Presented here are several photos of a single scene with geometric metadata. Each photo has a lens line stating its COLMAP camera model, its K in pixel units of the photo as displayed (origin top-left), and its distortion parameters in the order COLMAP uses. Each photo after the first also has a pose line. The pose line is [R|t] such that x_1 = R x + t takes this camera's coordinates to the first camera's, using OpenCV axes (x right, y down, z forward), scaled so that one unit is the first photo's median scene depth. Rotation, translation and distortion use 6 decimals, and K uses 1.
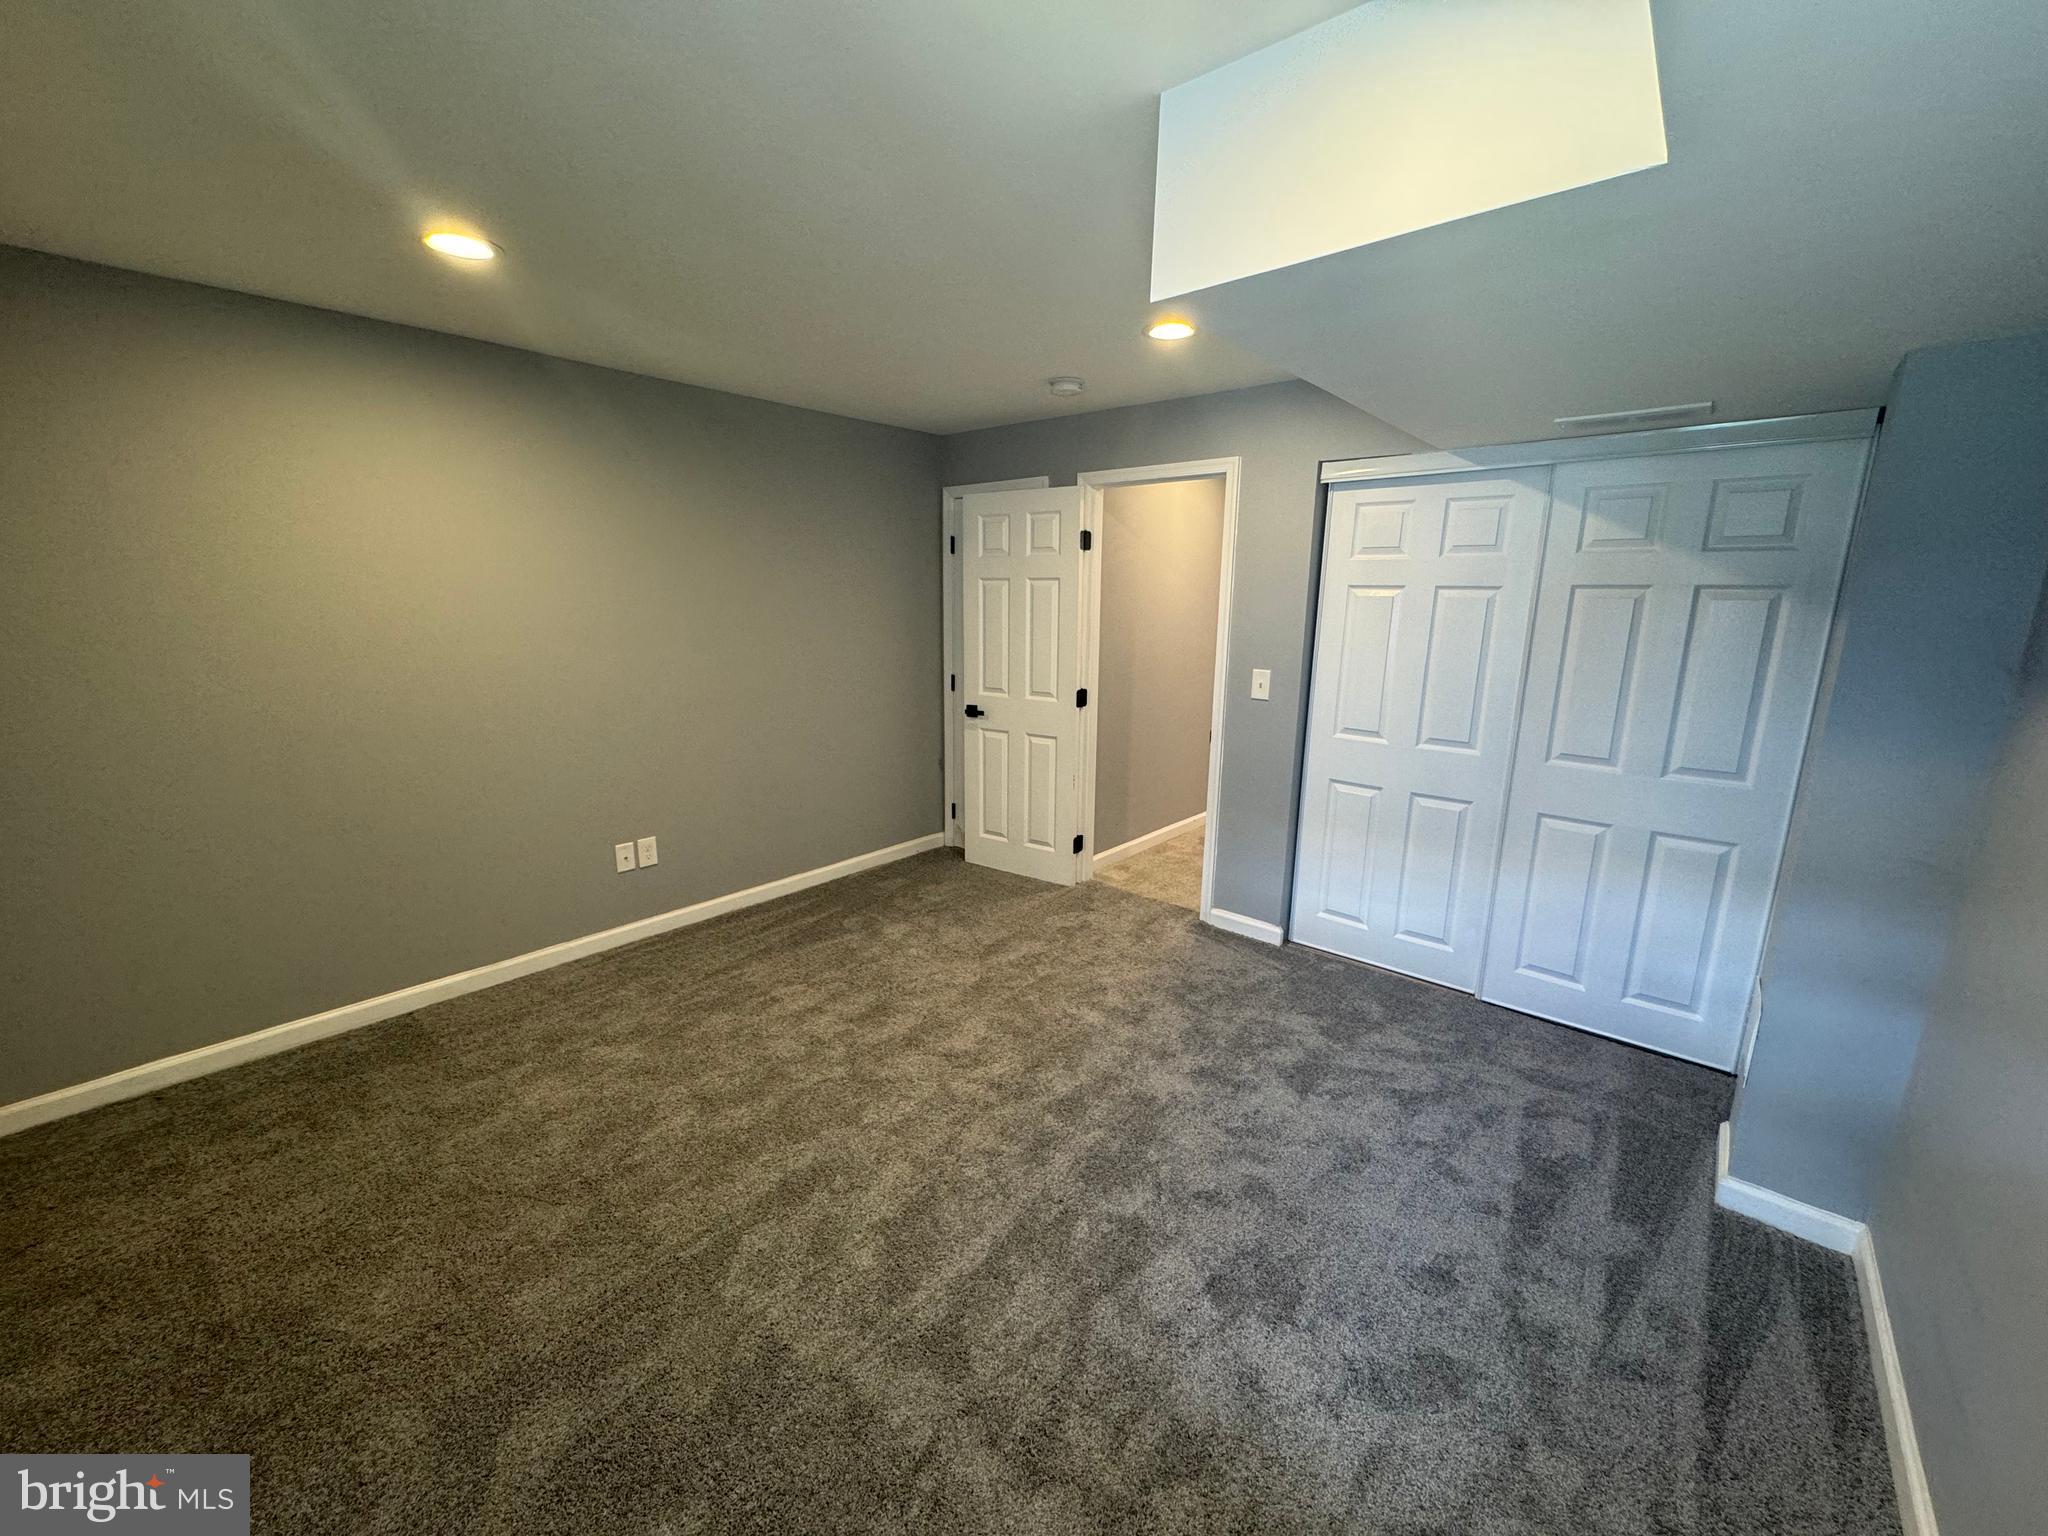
lens RADIAL K [[823.3, 0, 1024.0], [0, 823.3, 768.0], [0, 0, 1]] dist [0.001358, 0.000204]
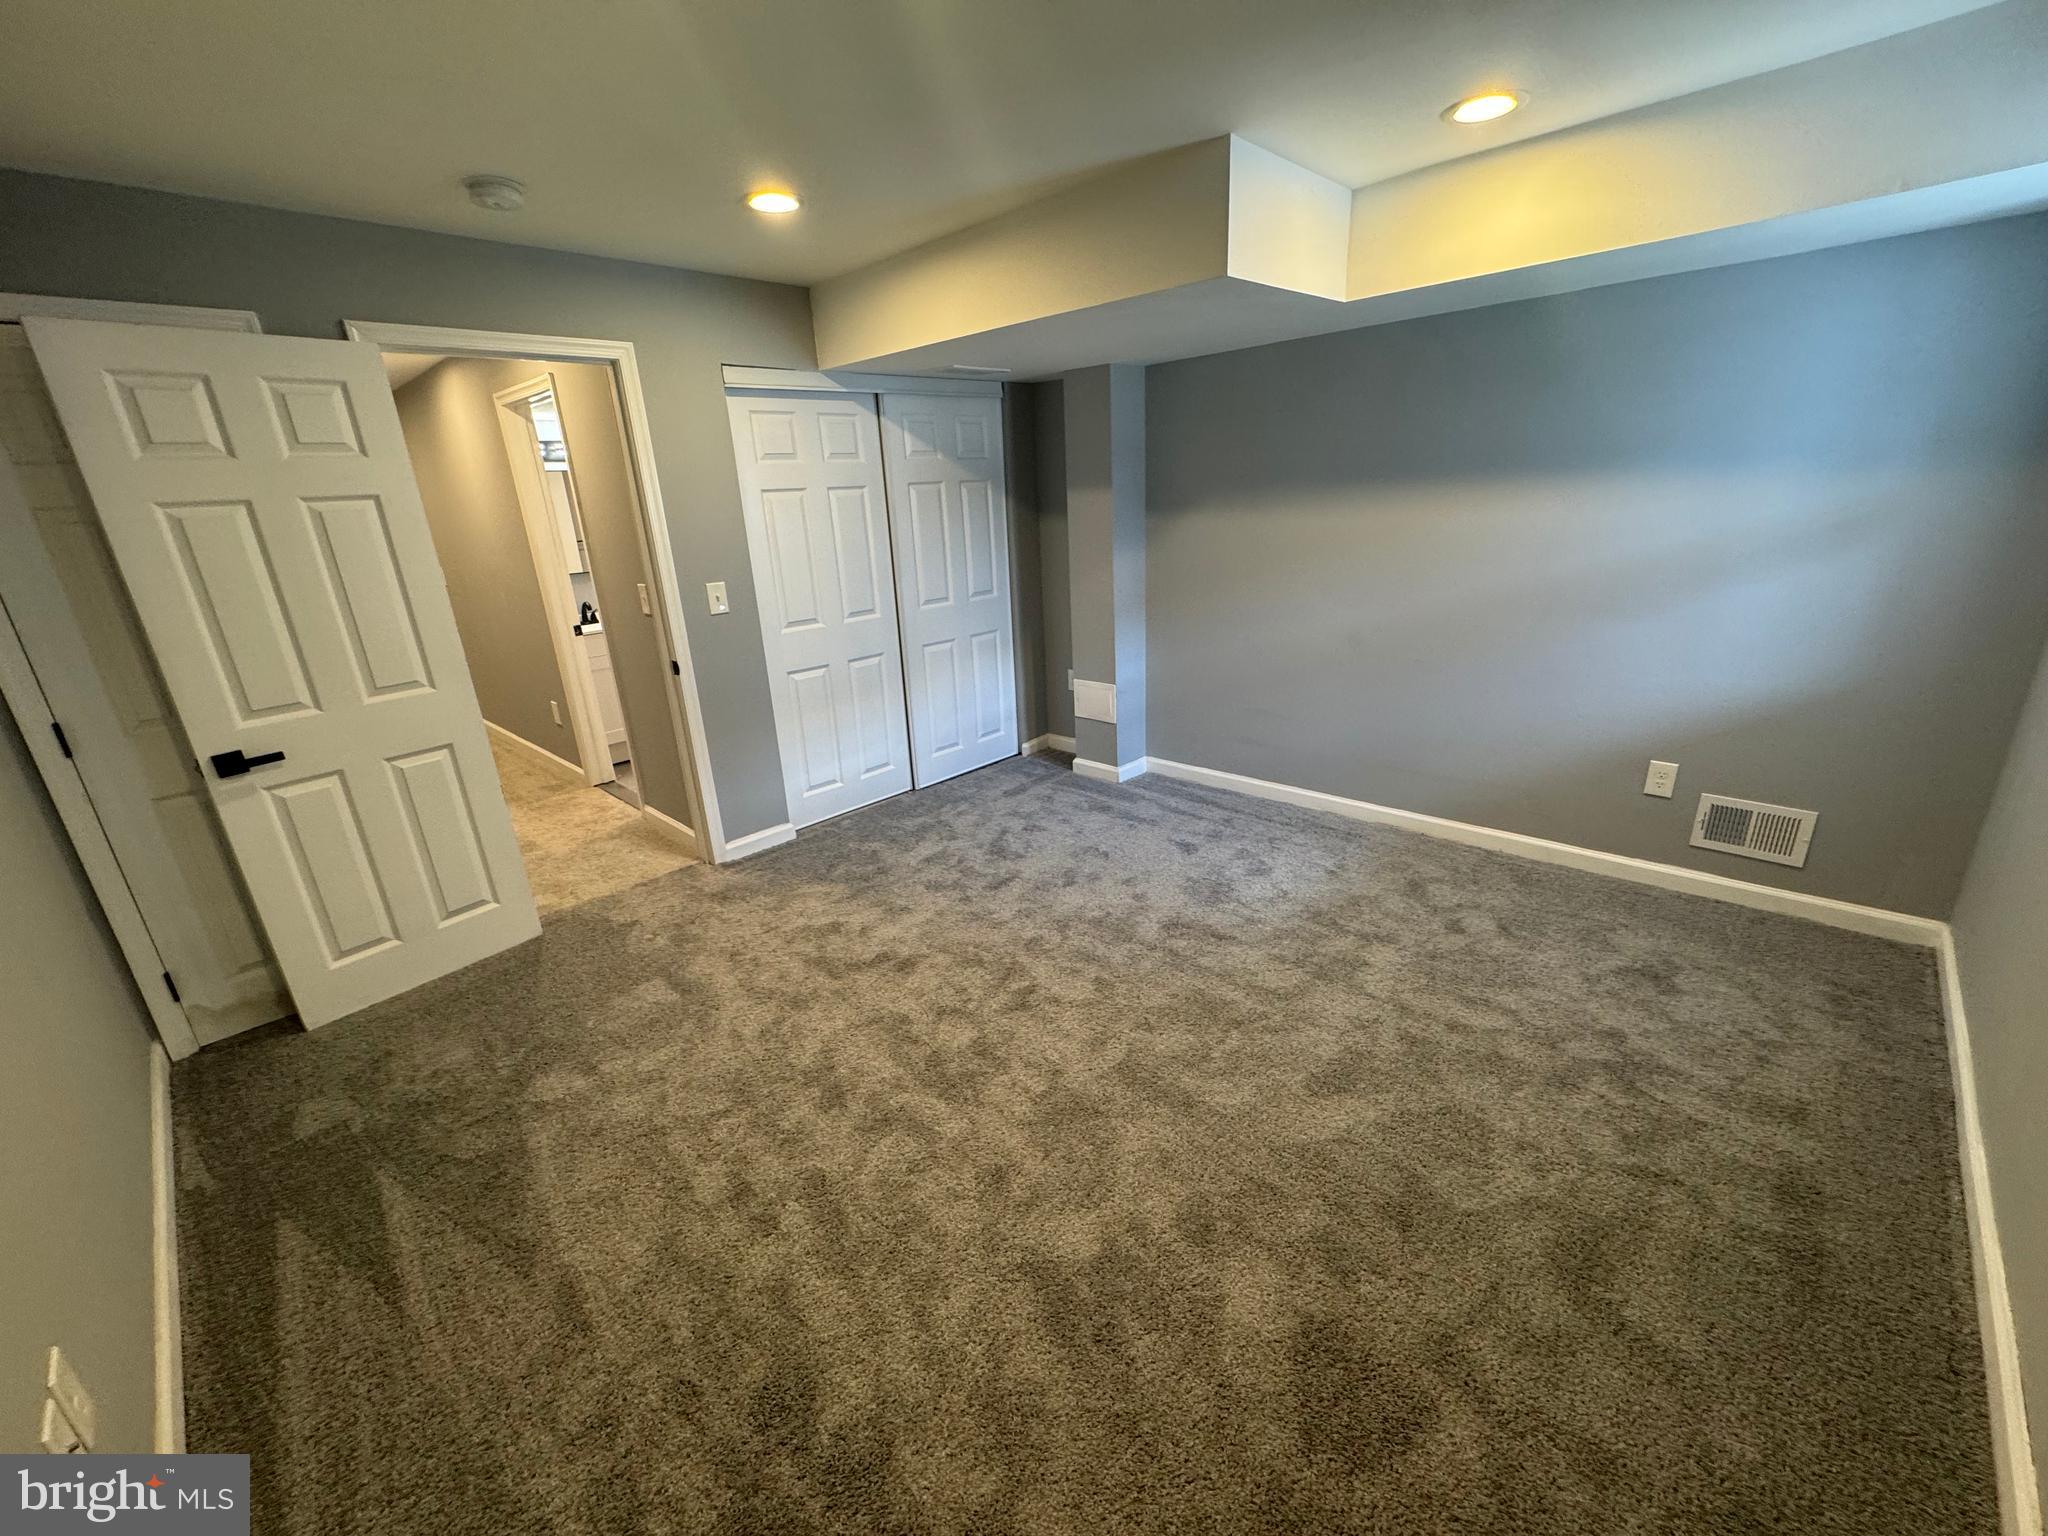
lens RADIAL K [[823.3, 0, 1024.0], [0, 823.3, 768.0], [0, 0, 1]] dist [0.001358, 0.000204]
pose [[0.059927, -0.335623, 0.940088, -0.638543], [0.258820, 0.914797, 0.310095, -0.120254], [-0.964065, 0.224731, 0.141687, 0.536685]]
